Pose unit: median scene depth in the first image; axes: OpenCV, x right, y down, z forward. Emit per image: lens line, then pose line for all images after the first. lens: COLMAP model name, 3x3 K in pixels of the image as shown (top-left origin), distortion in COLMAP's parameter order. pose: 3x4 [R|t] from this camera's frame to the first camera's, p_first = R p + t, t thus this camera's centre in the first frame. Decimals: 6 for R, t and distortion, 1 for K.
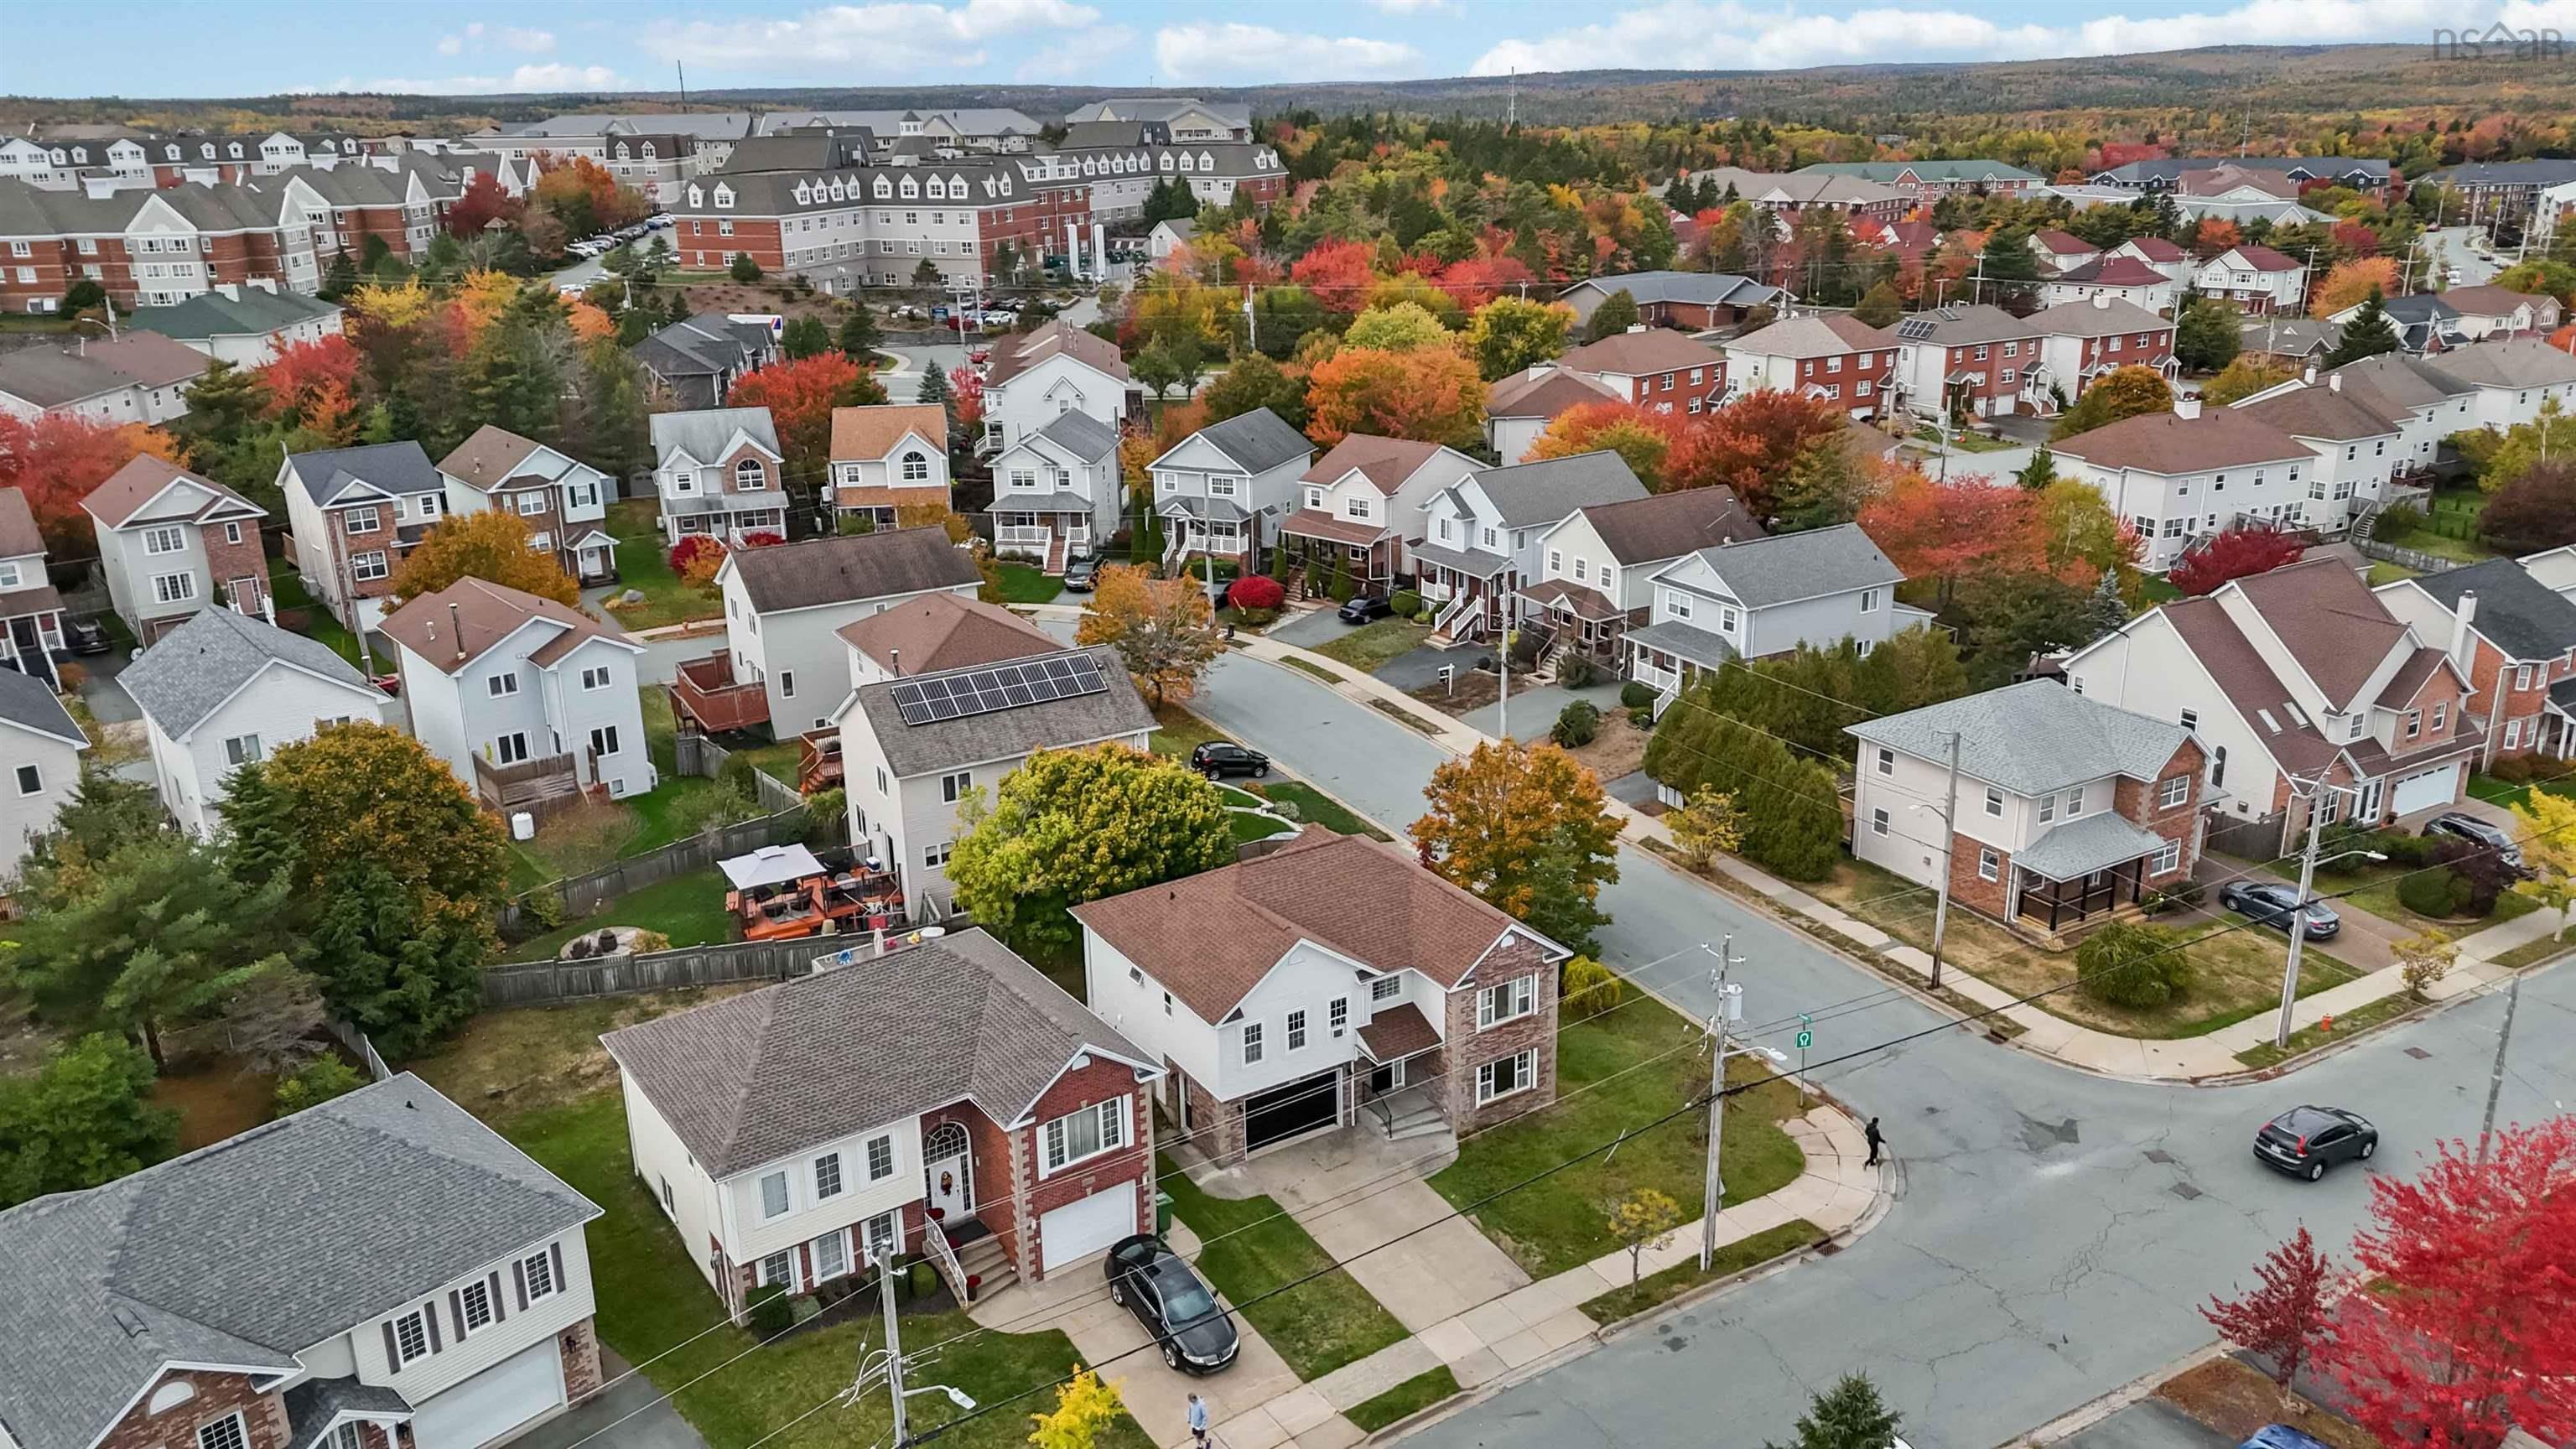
lens RADIAL K [[1897.2, 0, 1286.6], [0, 1897.2, 710.7], [0, 0, 1]] dist [0.104828, -0.113406]
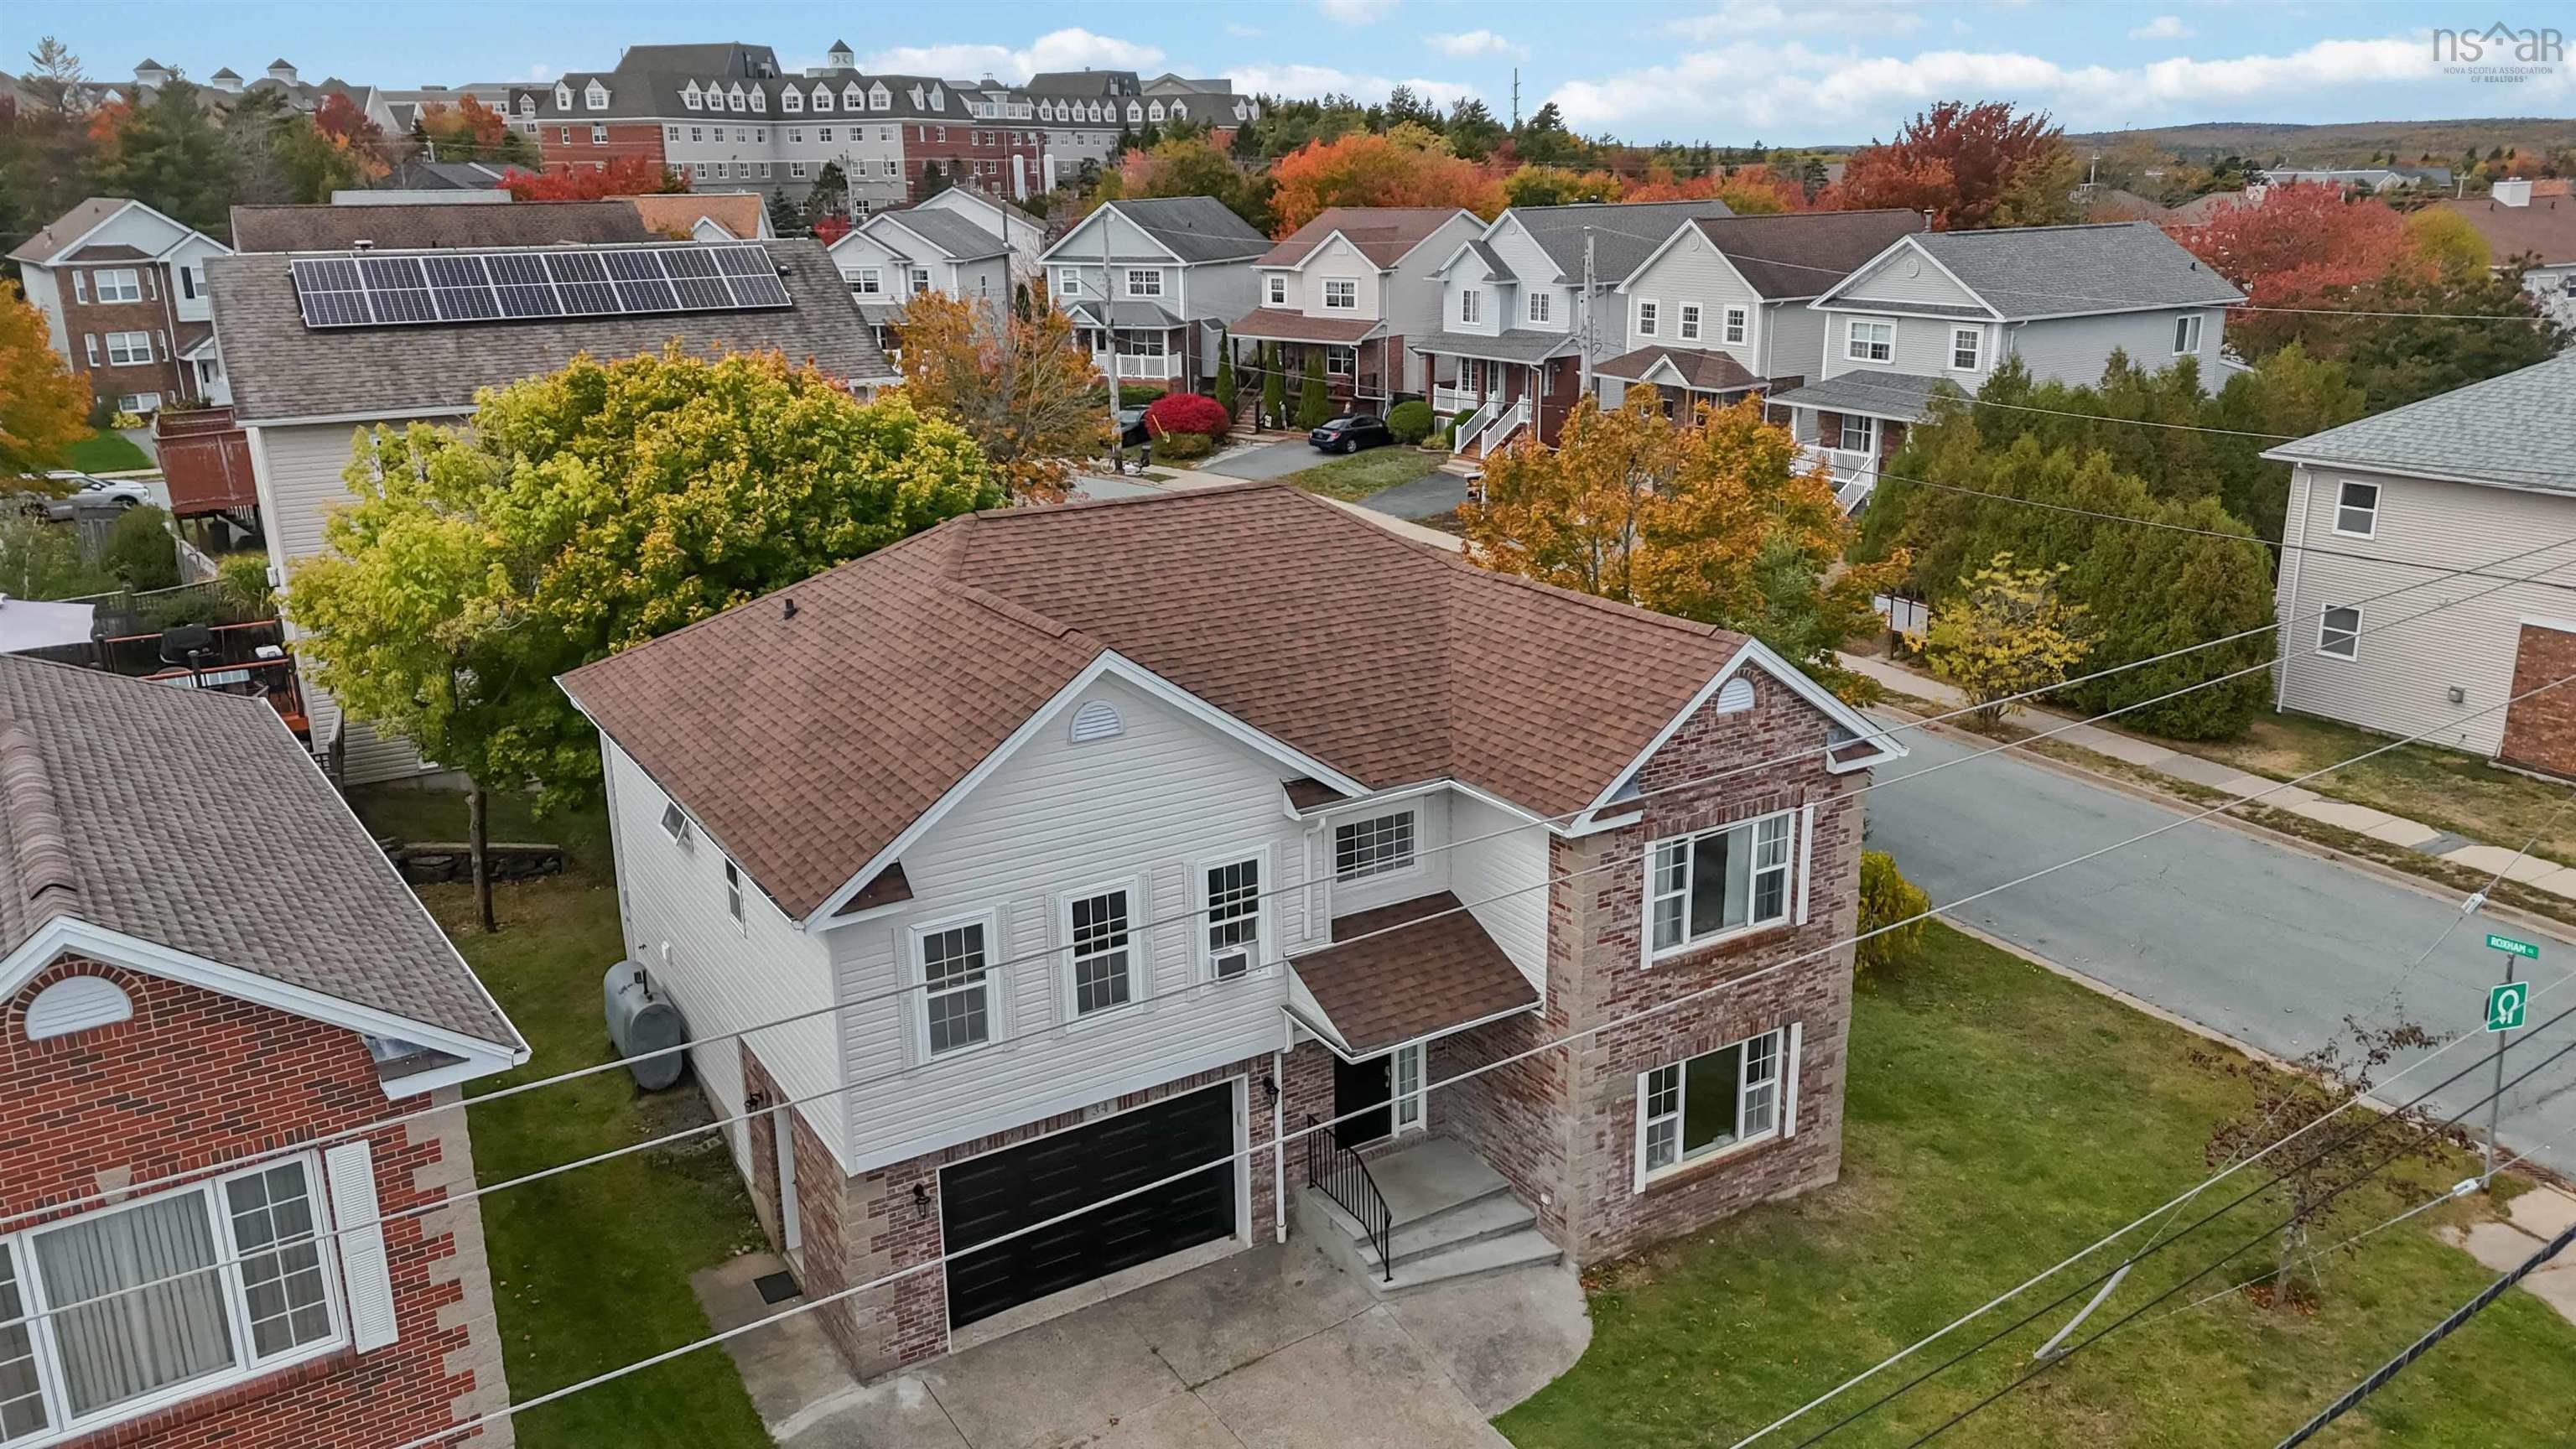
lens RADIAL K [[1883.3, 0, 1288.0], [0, 1883.3, 724.5], [0, 0, 1]] dist [0.075342, -0.053988]
pose [[0.999995, 0.001751, 0.002472, 0.020559], [-0.001669, 0.999468, -0.032562, 0.078195], [-0.002528, 0.032557, 0.999467, 0.379088]]
